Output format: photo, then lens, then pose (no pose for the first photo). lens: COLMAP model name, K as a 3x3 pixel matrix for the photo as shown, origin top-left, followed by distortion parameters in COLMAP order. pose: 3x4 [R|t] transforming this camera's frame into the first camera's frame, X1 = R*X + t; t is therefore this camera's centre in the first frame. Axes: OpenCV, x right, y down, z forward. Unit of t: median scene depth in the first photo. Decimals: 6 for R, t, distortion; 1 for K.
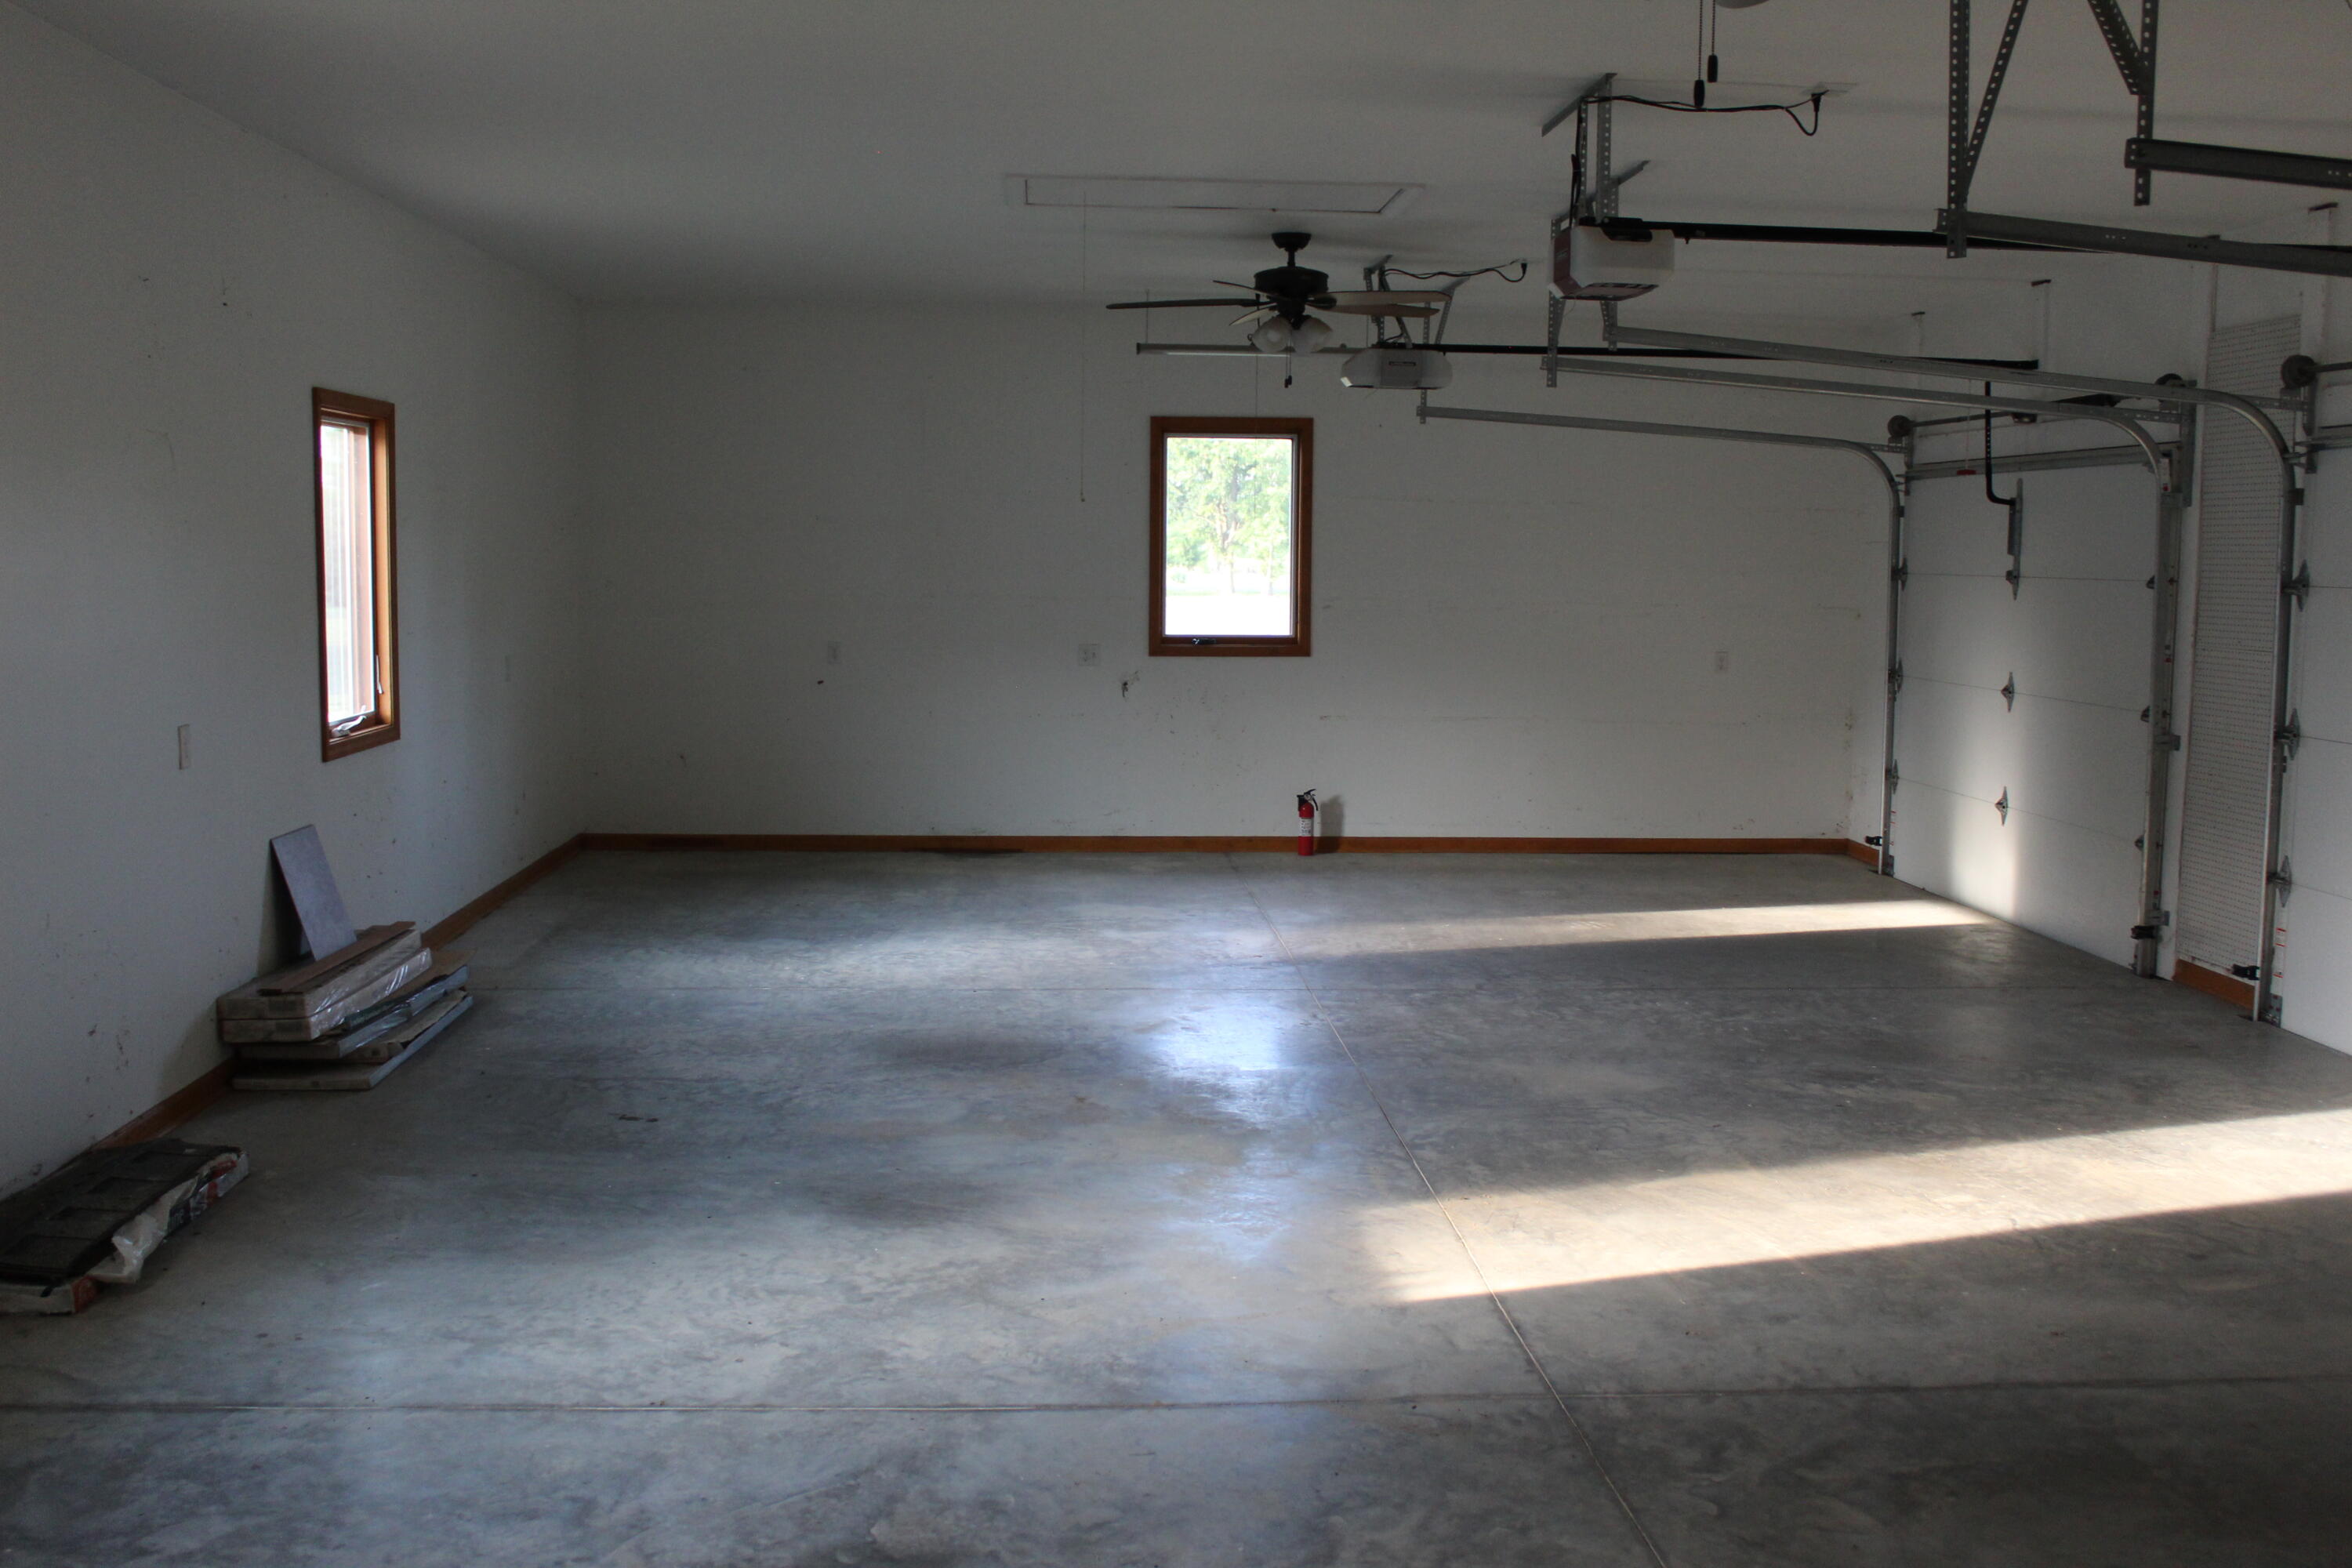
lens RADIAL K [[2273.5, 0, 1176.0], [0, 2273.5, 784.0], [0, 0, 1]] dist [-0.005717, -0.005864]
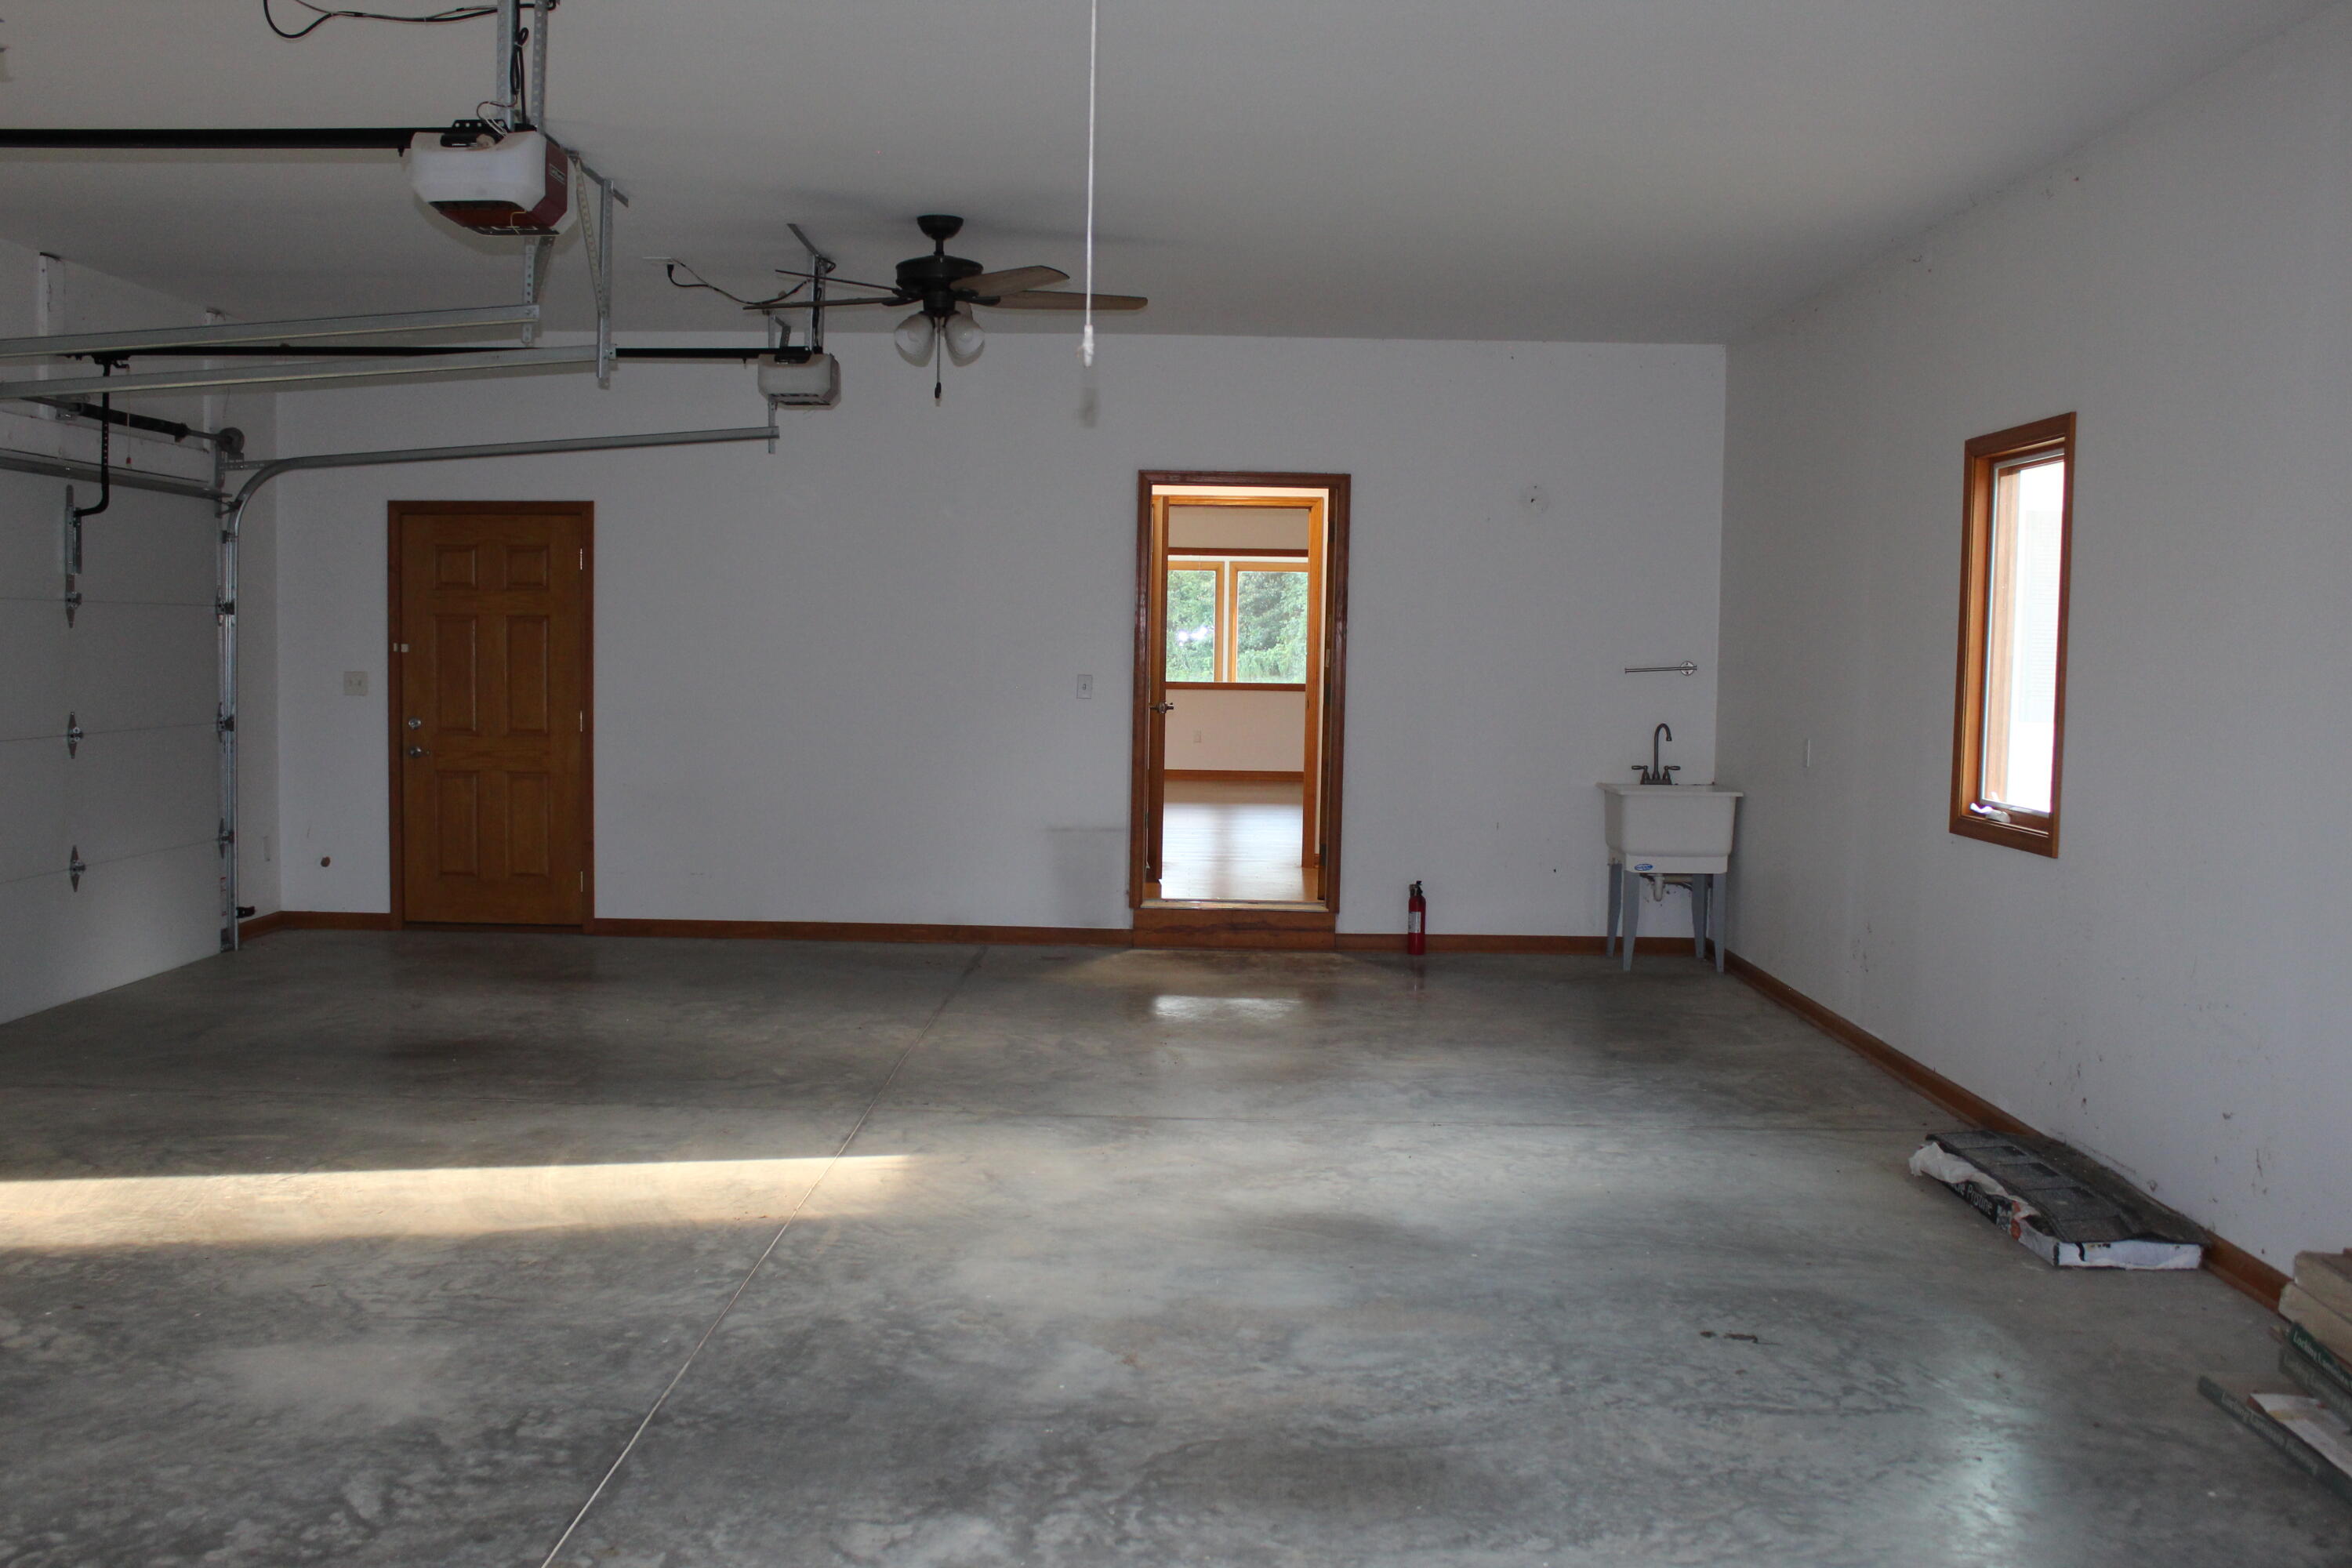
lens RADIAL K [[2273.5, 0, 1176.0], [0, 2273.5, 784.0], [0, 0, 1]] dist [-0.005717, -0.005864]
pose [[-0.997118, -0.027584, 0.070673, -0.115964], [-0.015195, 0.985296, 0.170182, -0.173279], [-0.074329, 0.168617, -0.982875, 1.920460]]
